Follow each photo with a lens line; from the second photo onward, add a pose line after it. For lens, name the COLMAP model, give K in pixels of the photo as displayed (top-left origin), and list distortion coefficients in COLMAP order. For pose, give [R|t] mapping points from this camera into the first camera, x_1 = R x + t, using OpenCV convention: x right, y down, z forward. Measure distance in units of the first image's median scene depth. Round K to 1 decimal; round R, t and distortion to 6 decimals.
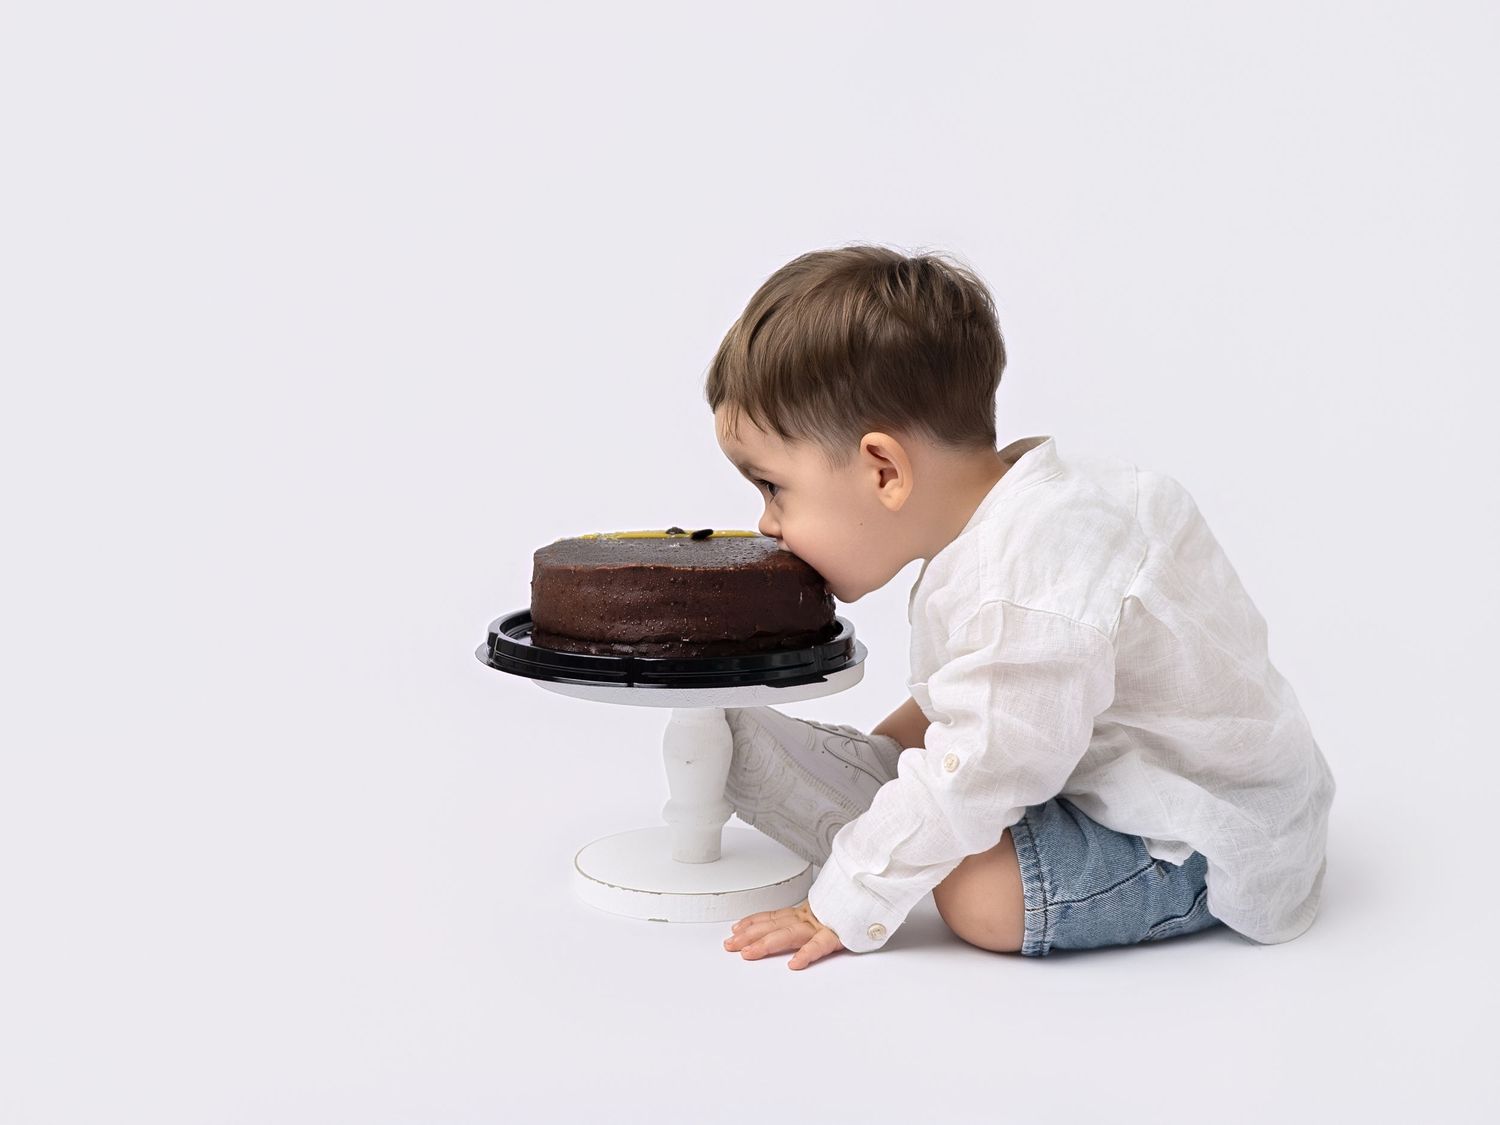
lens RADIAL K [[1673.8, 0, 830.5], [0, 1673.8, 585.5], [0, 0, 1]] dist [0.140520, 0.000000]
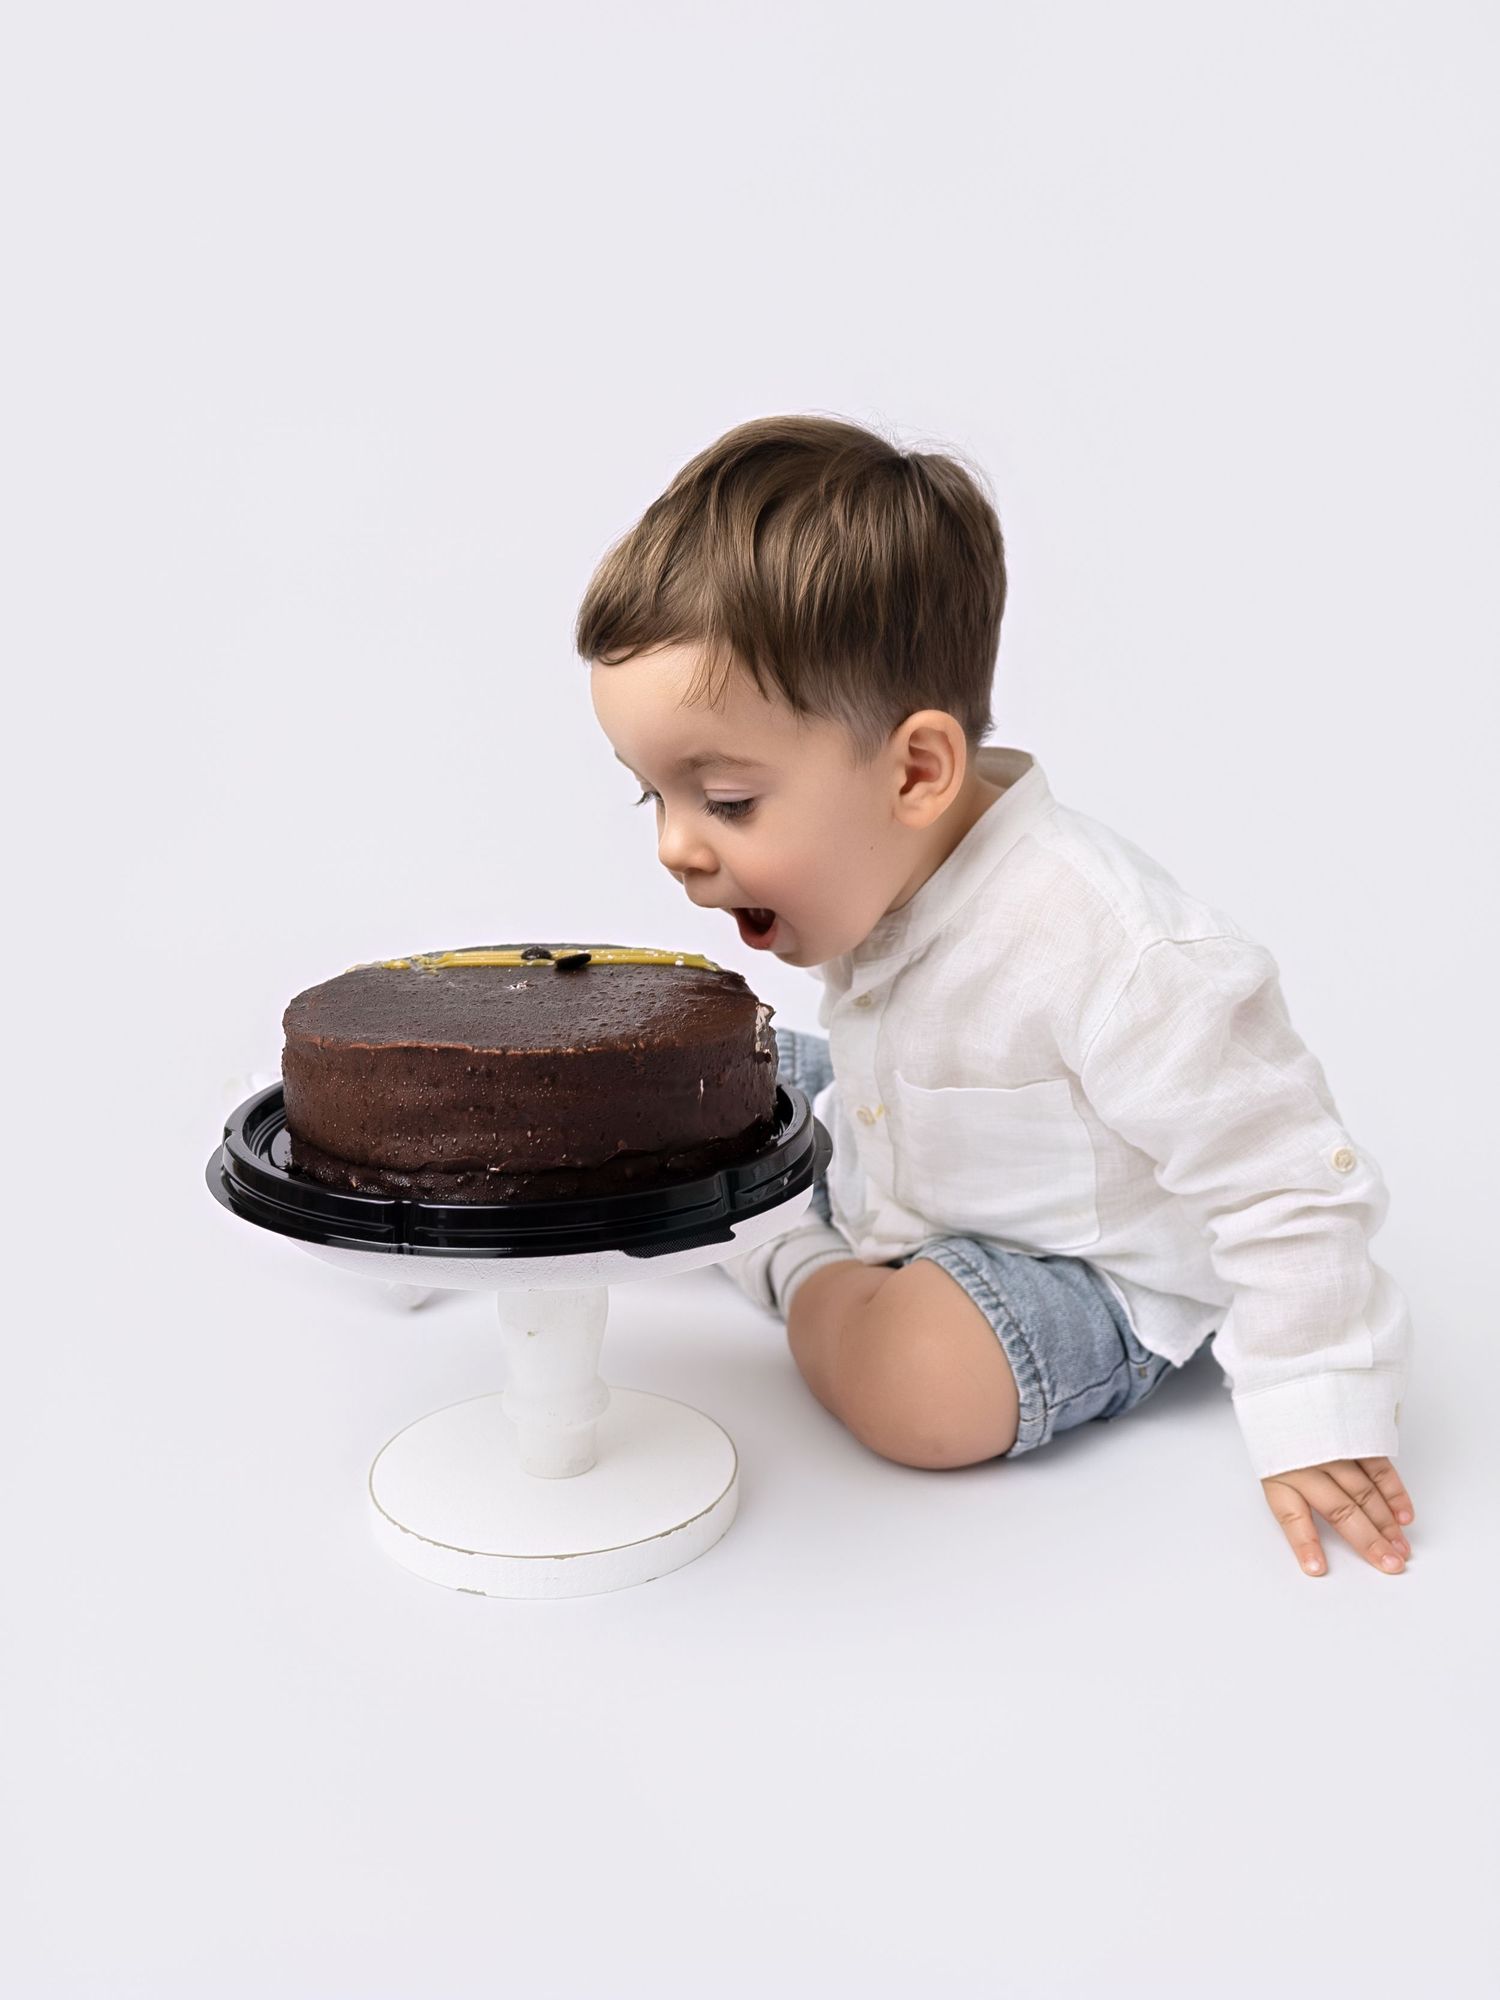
lens RADIAL K [[1741.2, 0, 748.2], [0, 1741.2, 1056.1], [0, 0, 1]] dist [0.122078, 0.001205]
pose [[0.988579, 0.014859, -0.149971, 0.095005], [0.003712, 0.992425, 0.122797, -0.083148], [0.150659, -0.121952, 0.981035, 0.407667]]
